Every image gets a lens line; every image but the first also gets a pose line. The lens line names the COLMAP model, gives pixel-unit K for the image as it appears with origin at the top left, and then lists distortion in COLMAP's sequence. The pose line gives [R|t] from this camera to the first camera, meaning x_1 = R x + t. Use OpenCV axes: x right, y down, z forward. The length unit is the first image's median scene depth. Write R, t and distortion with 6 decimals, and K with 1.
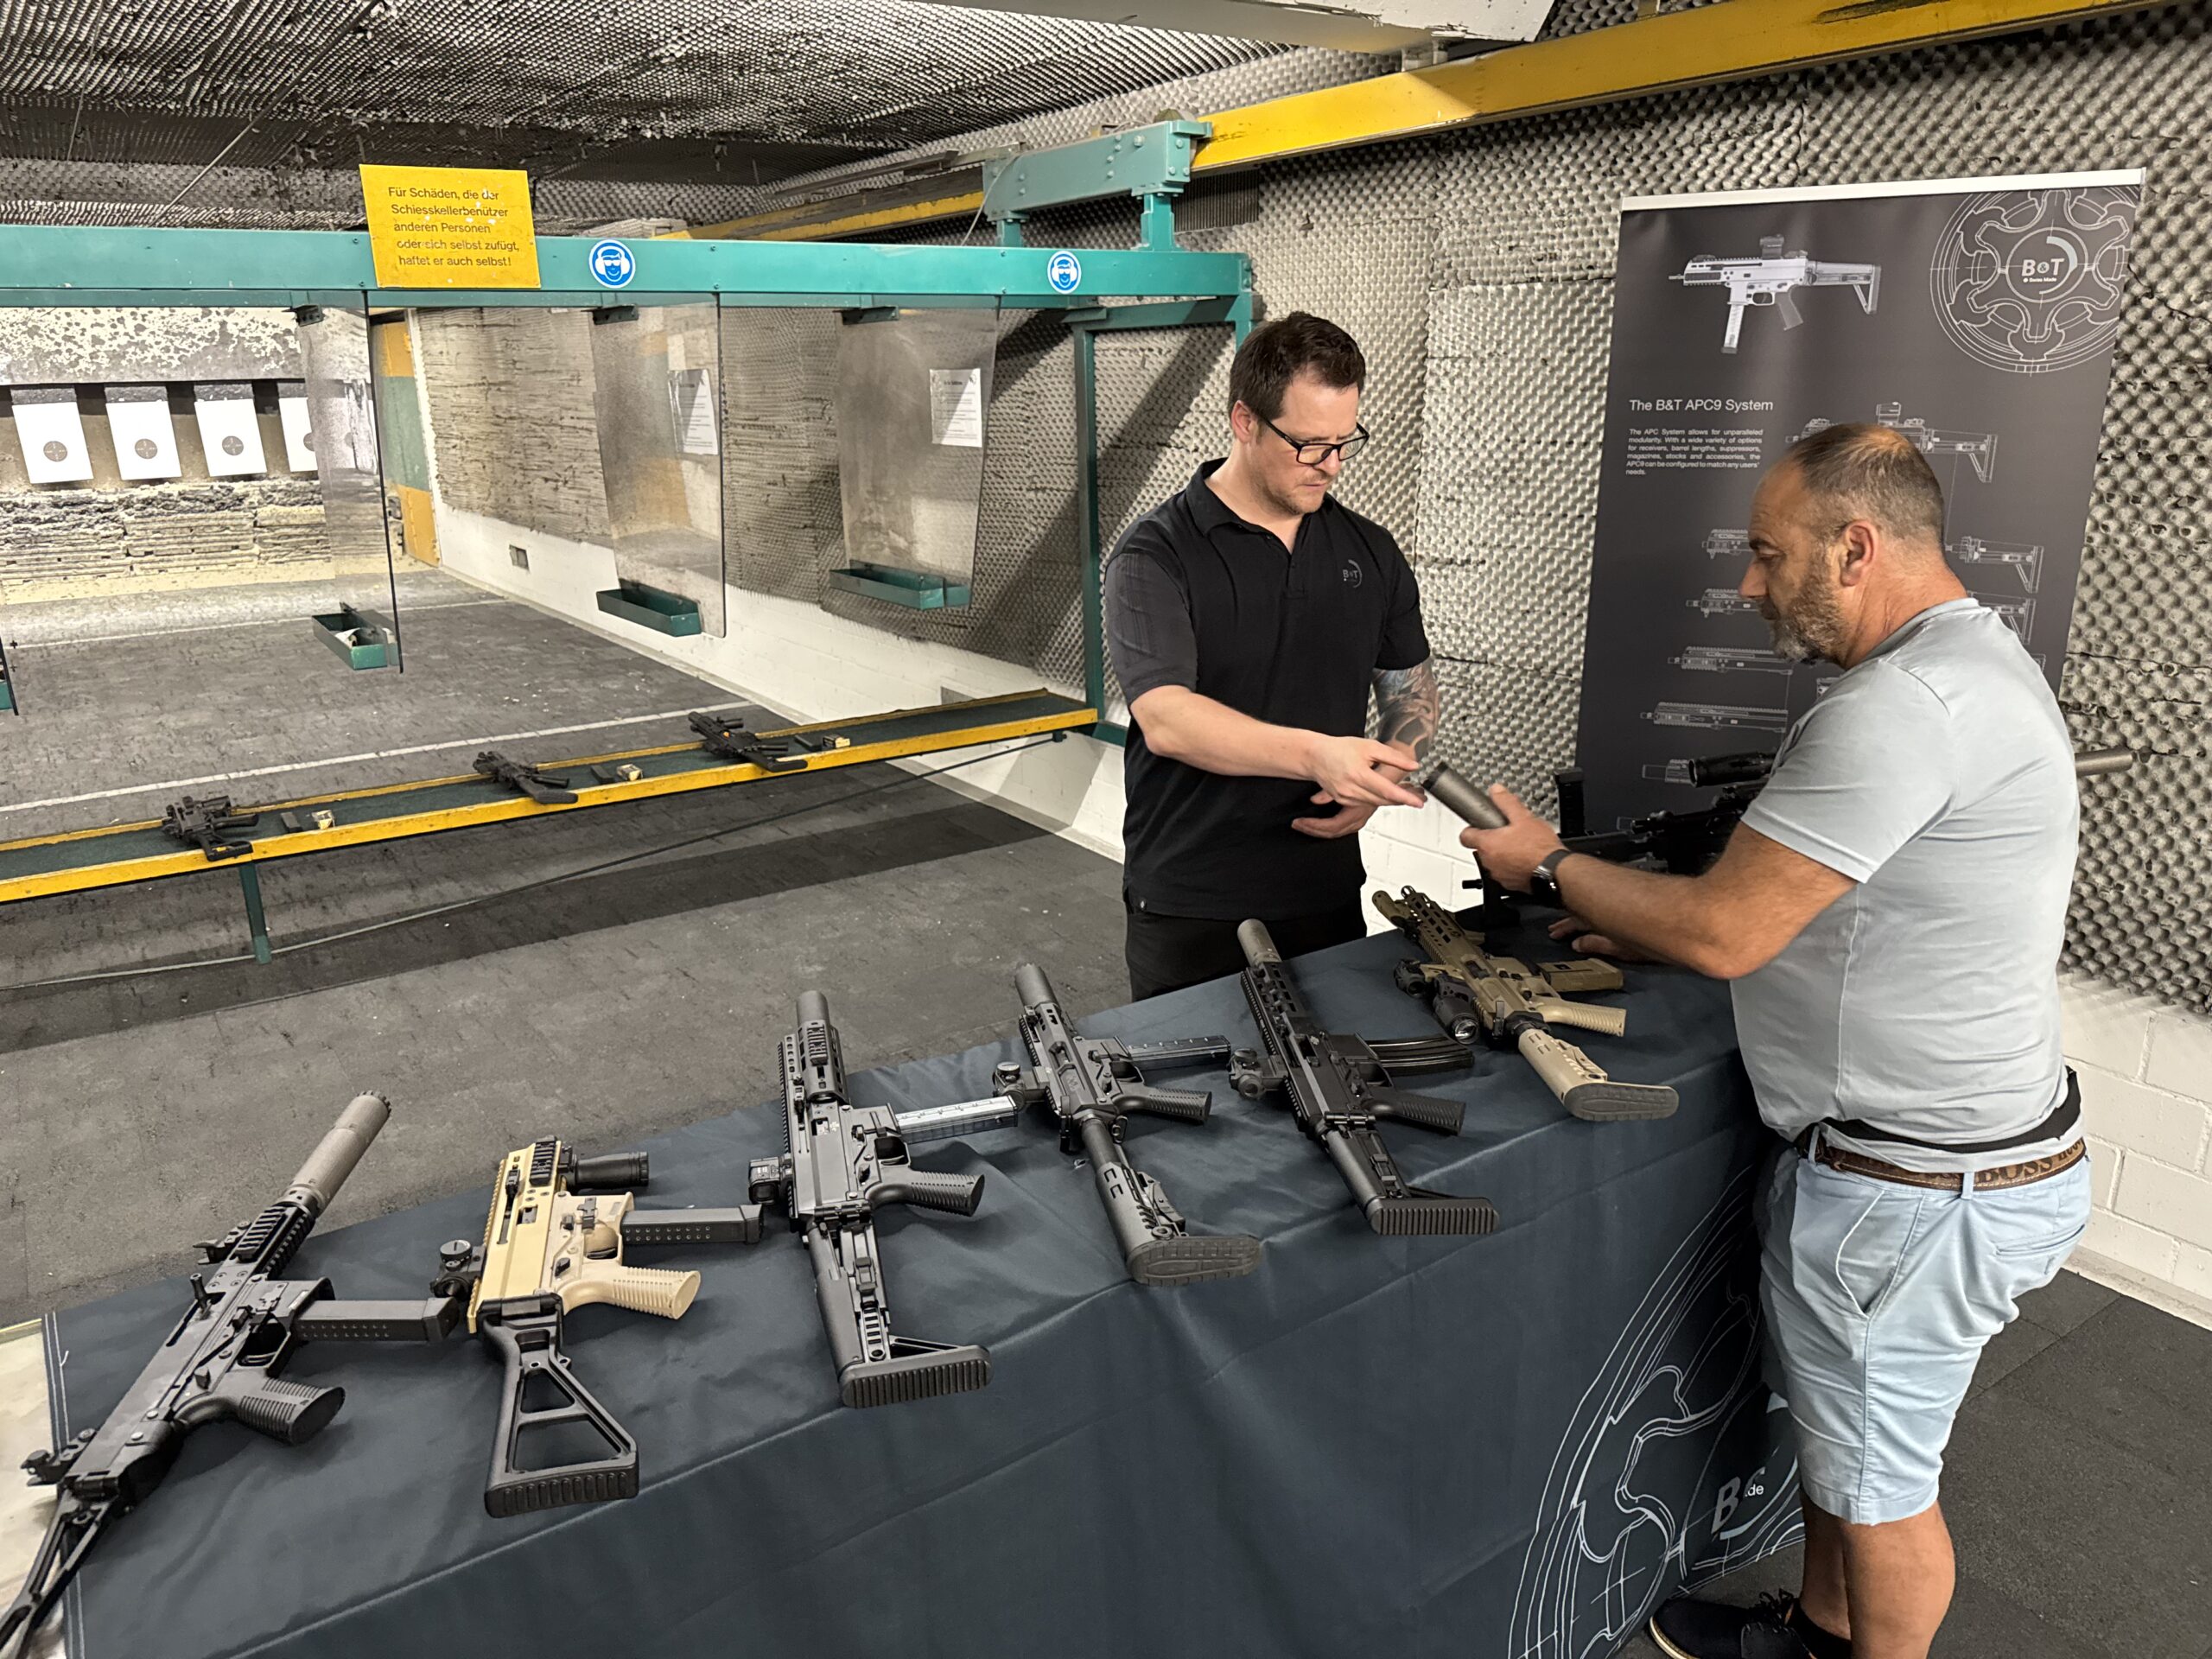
lens RADIAL K [[1571.9, 0, 1106.0], [0, 1571.9, 829.5], [0, 0, 1]] dist [-0.003083, -0.006958]
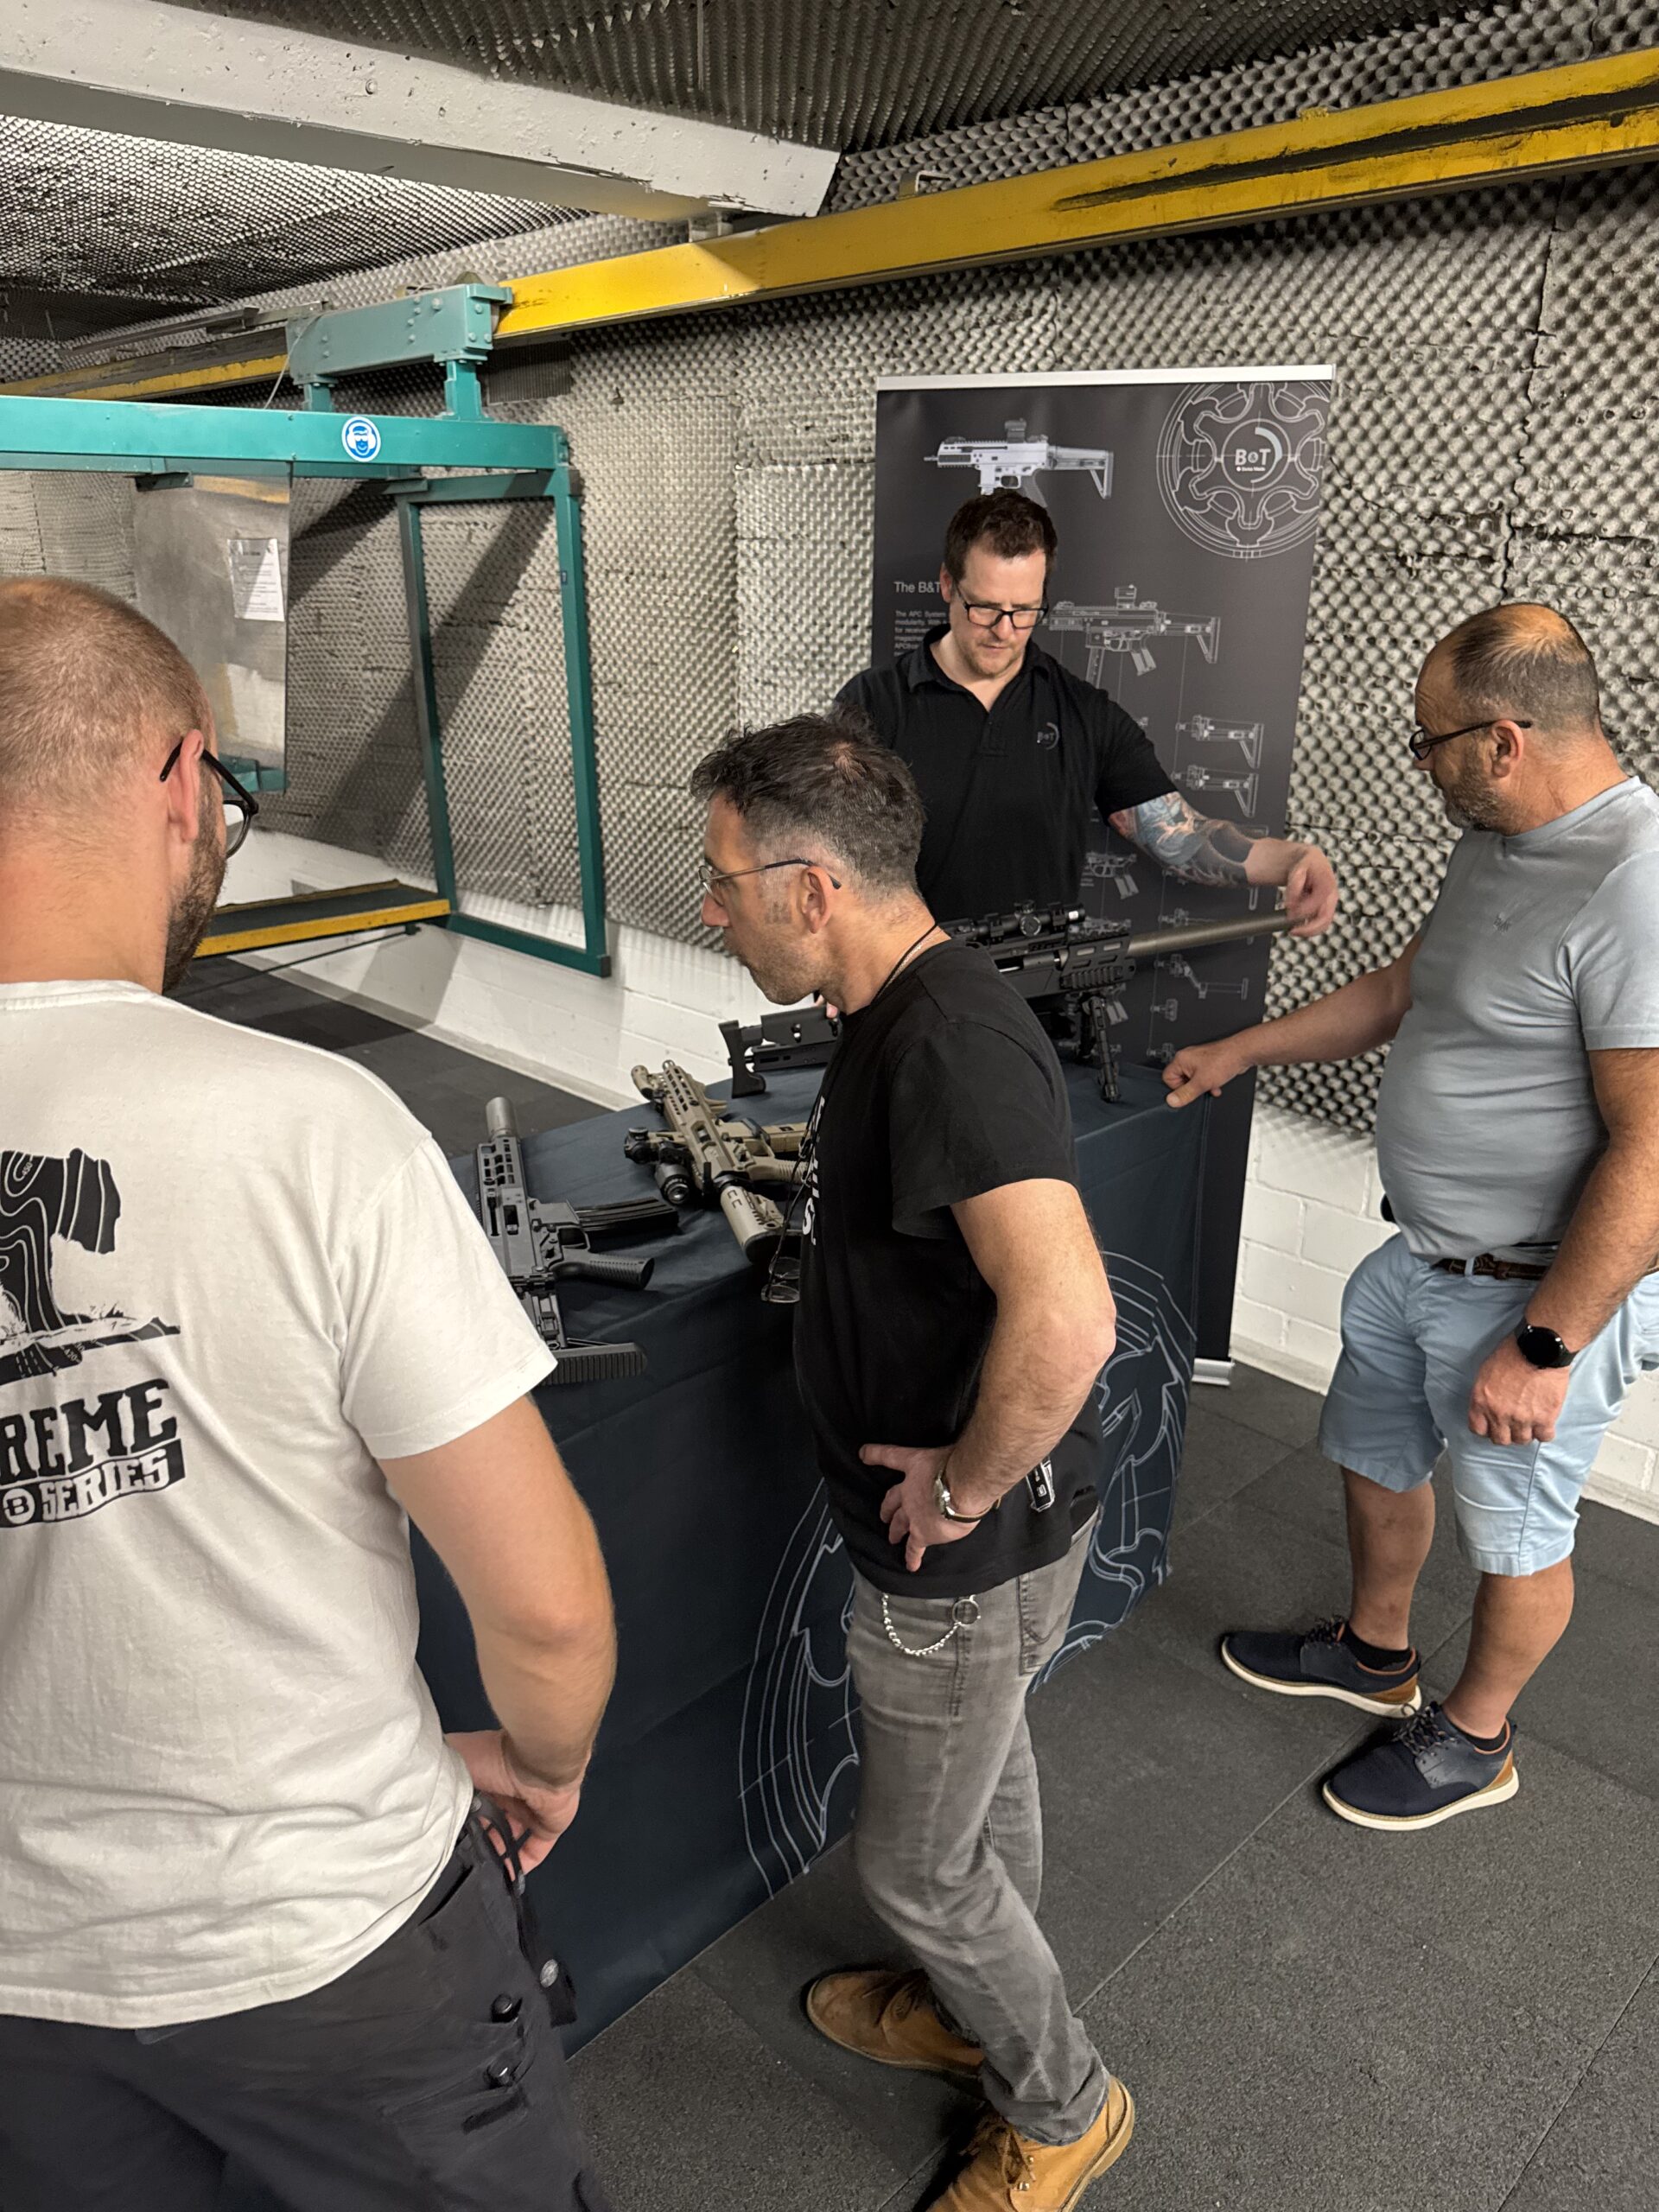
lens RADIAL K [[1571.9, 0, 829.5], [0, 1571.9, 1106.0], [0, 0, 1]] dist [-0.003083, -0.006958]
pose [[0.984815, -0.039278, 0.169105, 0.098110], [0.030861, 0.998164, 0.052120, 0.013226], [-0.170841, -0.046110, 0.984219, -0.015440]]
